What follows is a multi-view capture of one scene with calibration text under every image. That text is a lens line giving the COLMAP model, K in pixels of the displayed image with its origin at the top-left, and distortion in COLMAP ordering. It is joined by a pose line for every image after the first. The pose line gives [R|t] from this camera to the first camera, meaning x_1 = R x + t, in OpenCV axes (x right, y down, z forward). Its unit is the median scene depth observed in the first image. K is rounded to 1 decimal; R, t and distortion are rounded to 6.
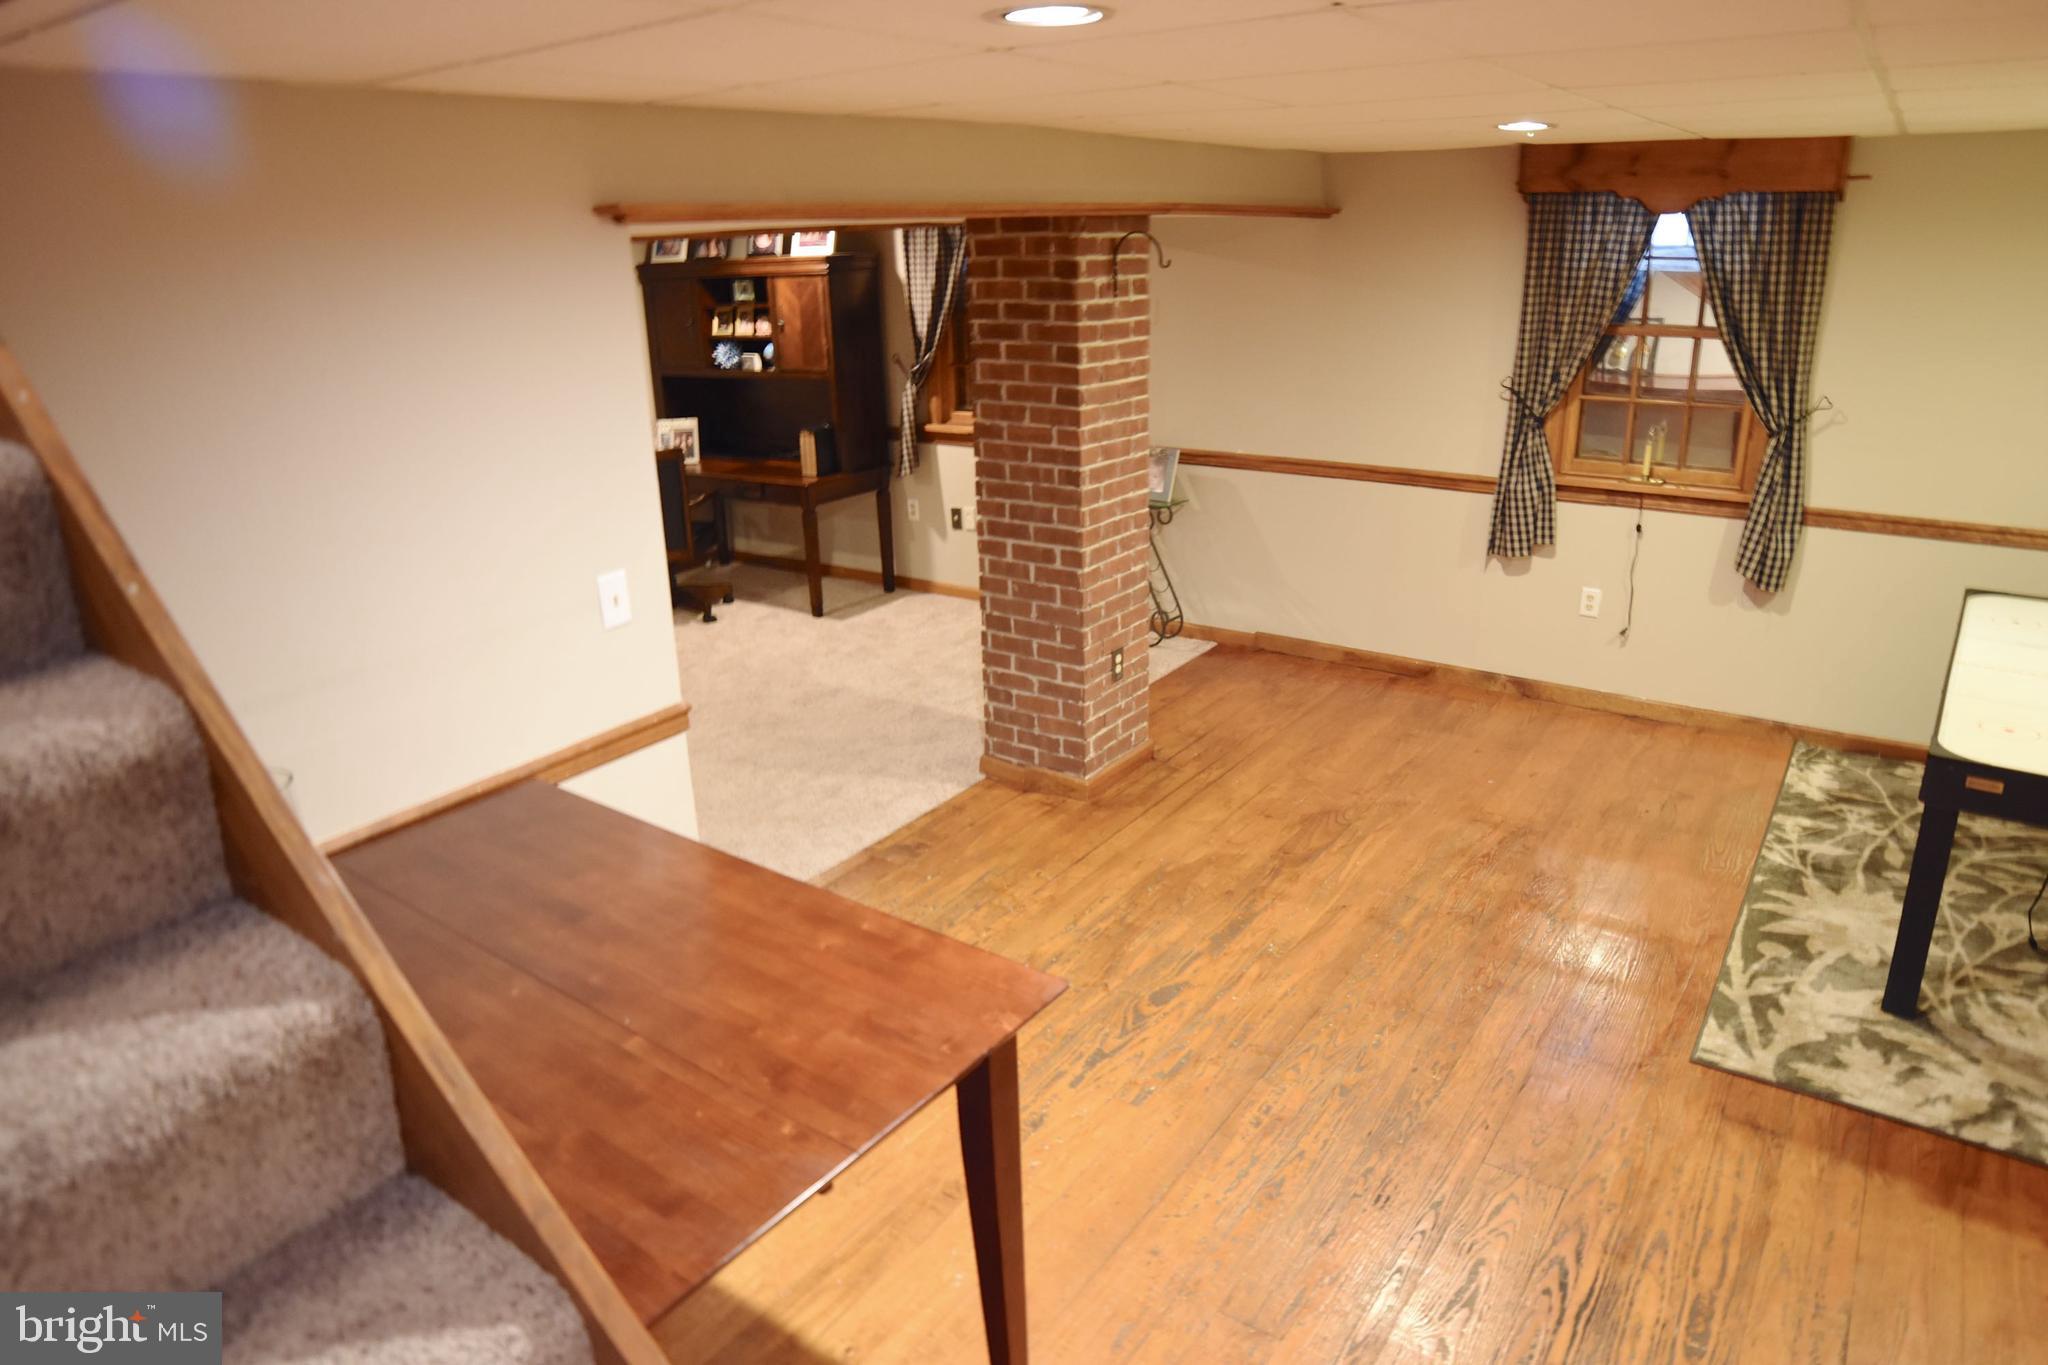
lens RADIAL K [[1278.3, 0, 1026.5], [0, 1278.3, 689.8], [0, 0, 1]] dist [-0.129398, 0.062193]
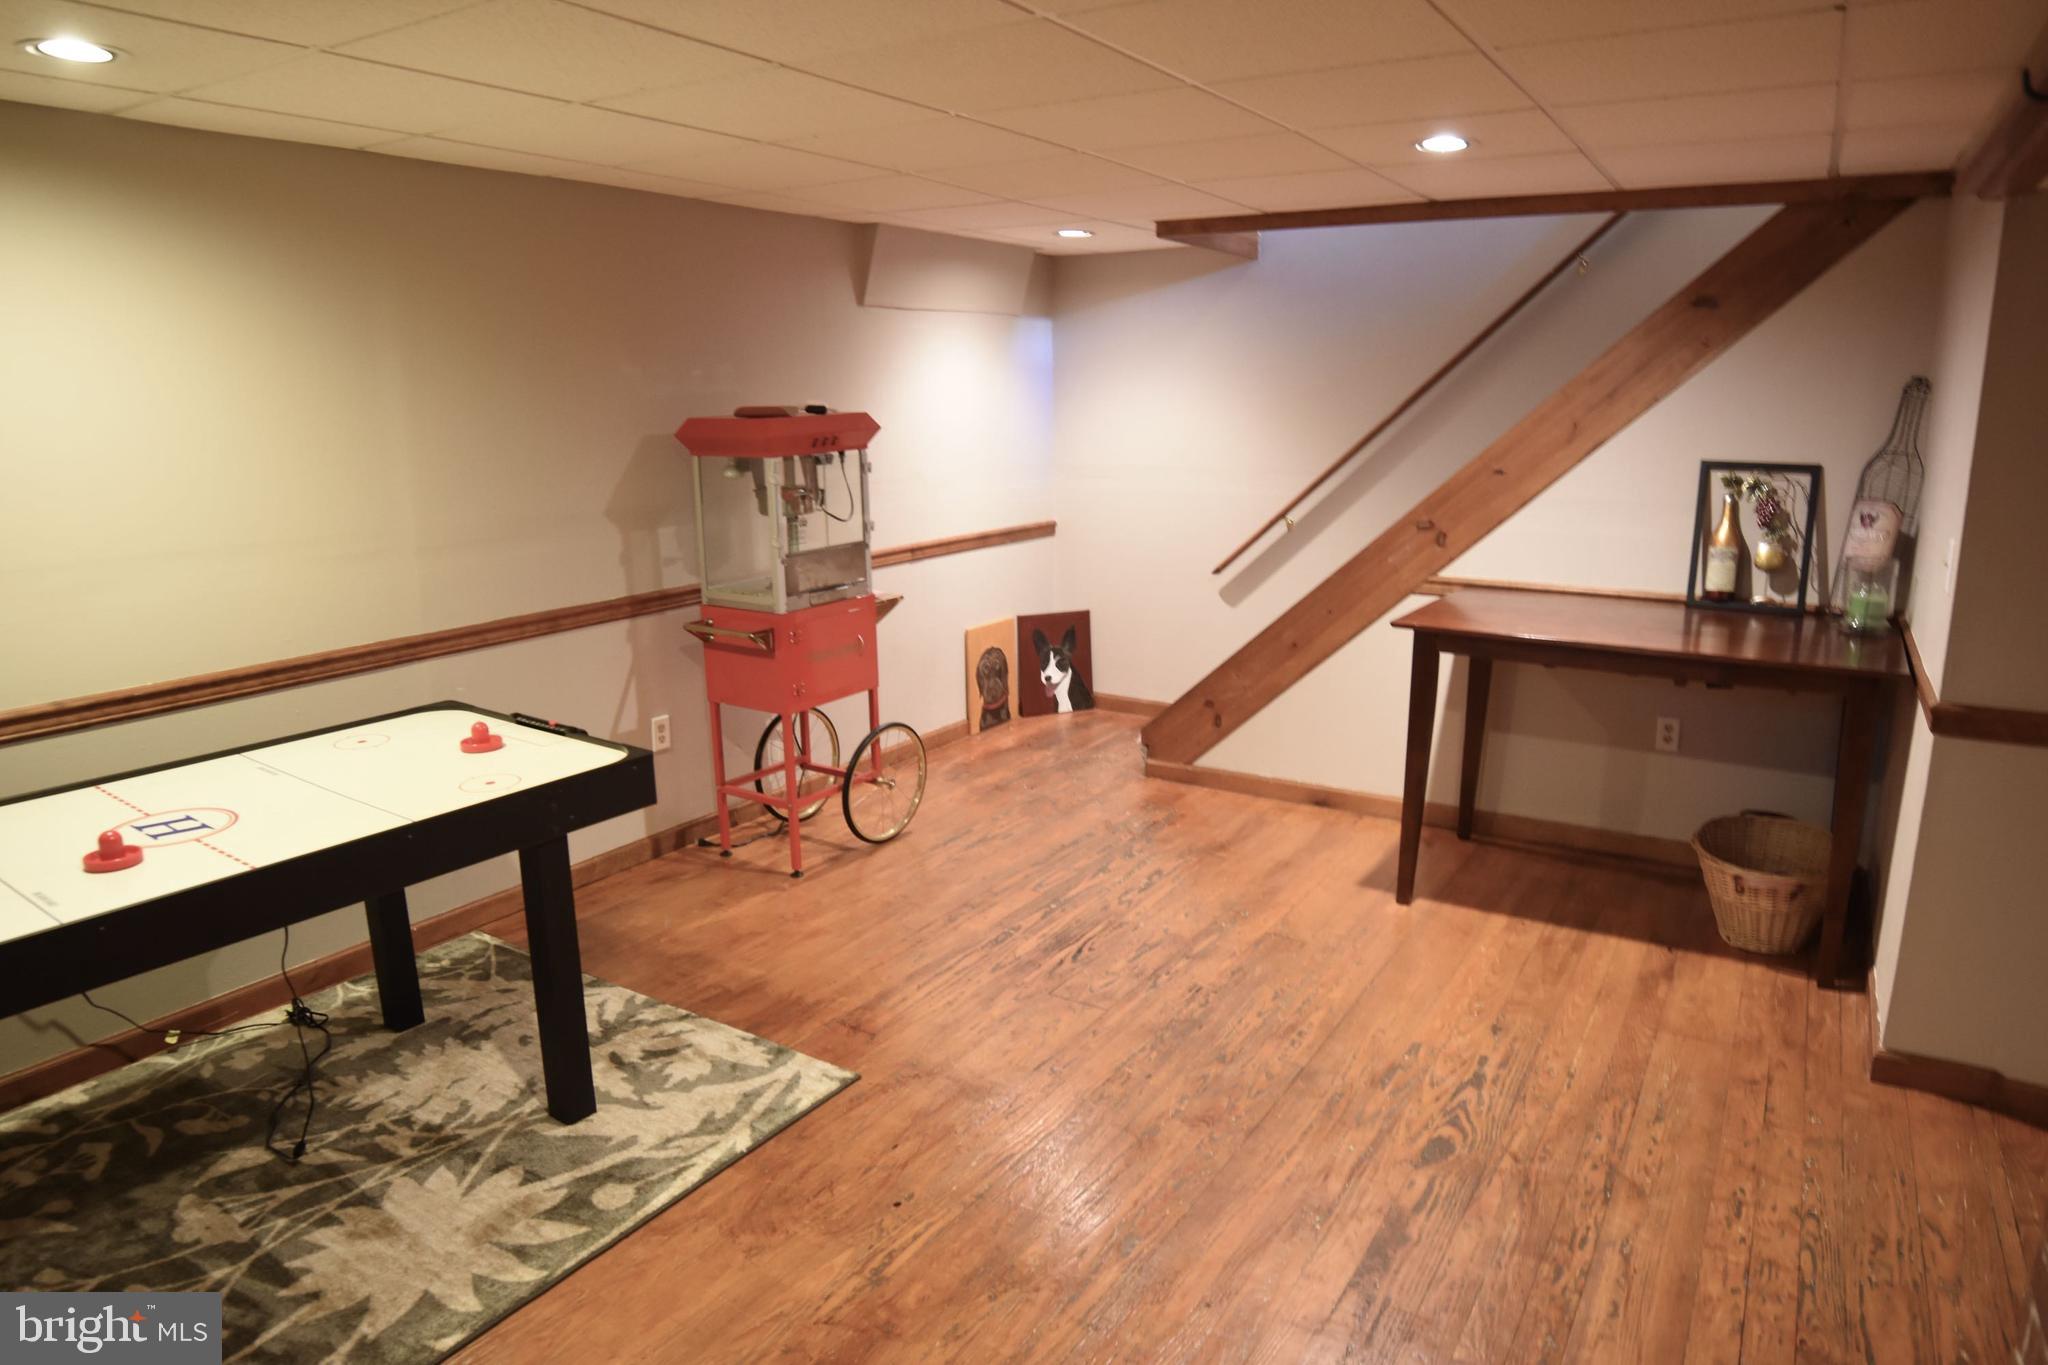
lens RADIAL K [[1278.3, 0, 1026.5], [0, 1278.3, 689.8], [0, 0, 1]] dist [-0.129398, 0.062193]
pose [[-0.997935, 0.048063, -0.042608, 0.195791], [0.016976, 0.837138, 0.546728, -0.221313], [0.061946, 0.544876, -0.836226, 0.747965]]
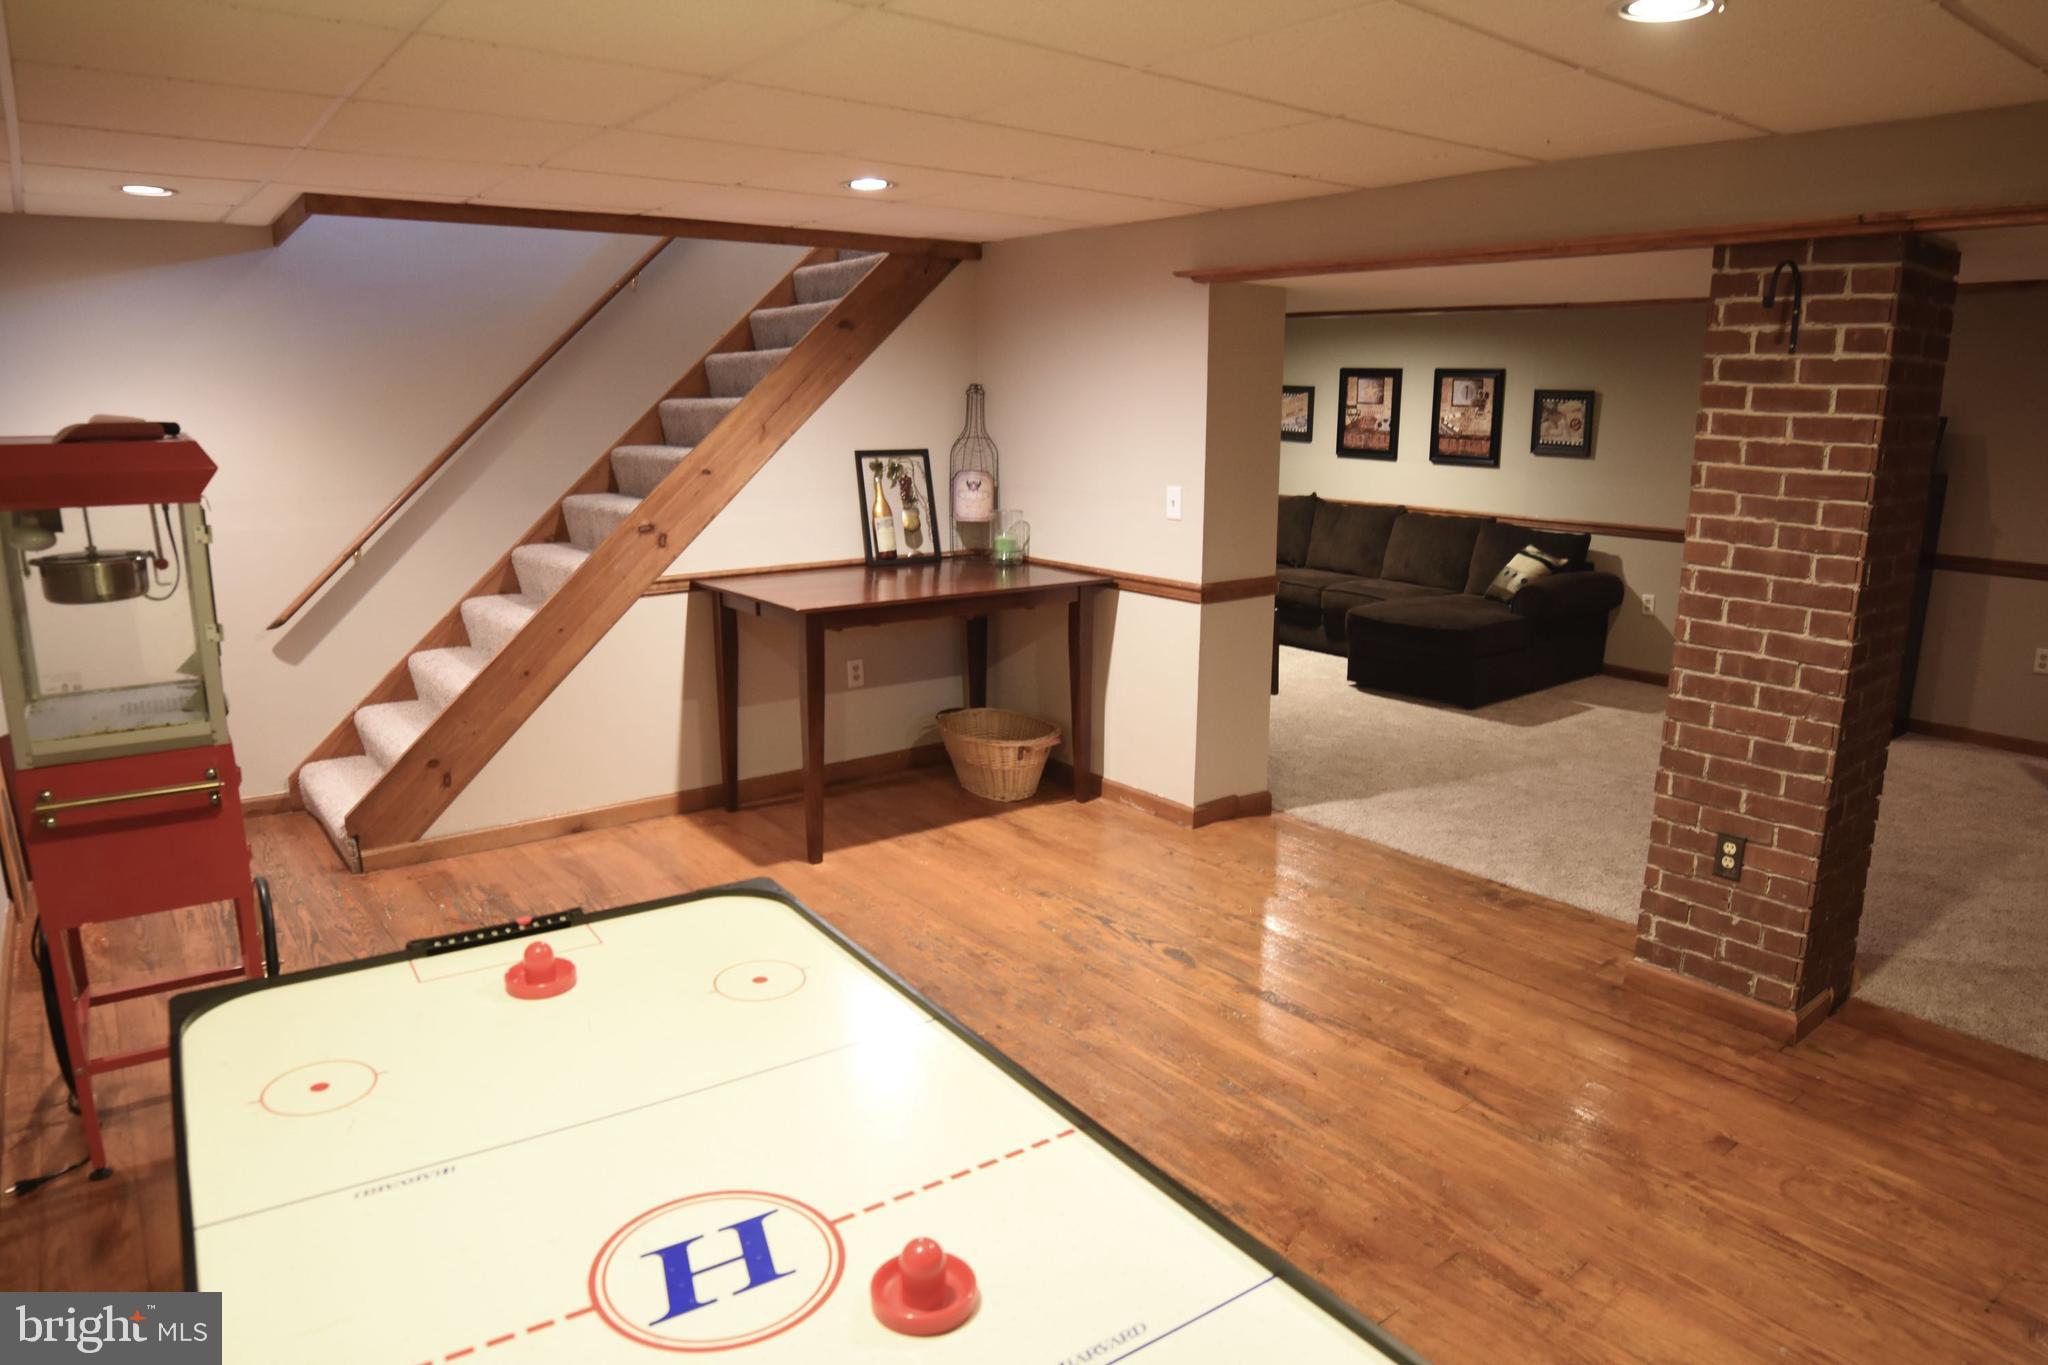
lens RADIAL K [[1278.3, 0, 1026.5], [0, 1278.3, 689.8], [0, 0, 1]] dist [-0.129398, 0.062193]
pose [[-0.289400, 0.237306, -0.927326, 0.556496], [-0.323361, 0.887592, 0.328052, -0.139635], [0.900936, 0.394799, -0.180134, 0.497802]]
